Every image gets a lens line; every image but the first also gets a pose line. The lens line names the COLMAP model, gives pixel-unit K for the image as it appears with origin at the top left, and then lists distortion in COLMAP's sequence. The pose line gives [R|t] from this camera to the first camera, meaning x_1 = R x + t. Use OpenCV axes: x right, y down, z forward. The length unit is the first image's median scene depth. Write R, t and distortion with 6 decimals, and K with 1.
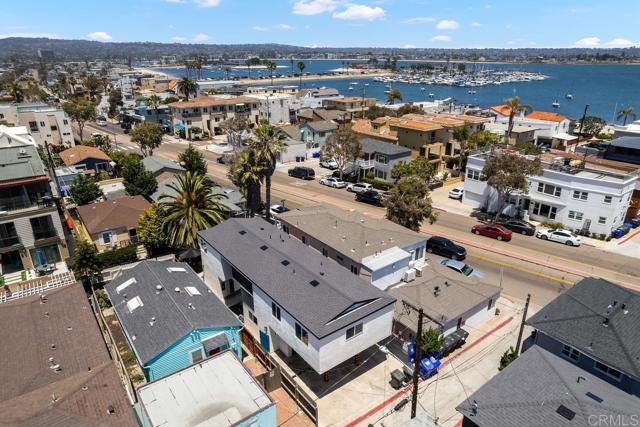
lens RADIAL K [[412.6, 0, 321.3], [0, 412.6, 213.5], [0, 0, 1]] dist [-0.038028, 0.002573]
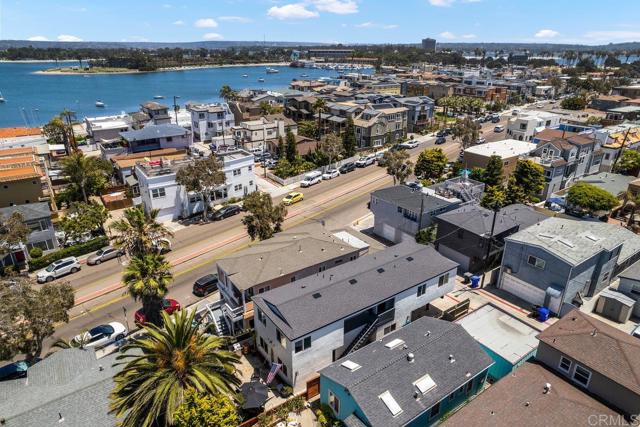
lens RADIAL K [[412.6, 0, 321.3], [0, 412.6, 213.5], [0, 0, 1]] dist [-0.038028, 0.002573]
pose [[0.047904, -0.379611, 0.923905, -0.660240], [0.364540, 0.867811, 0.337662, -0.283329], [-0.929955, 0.320625, 0.179955, 0.526850]]
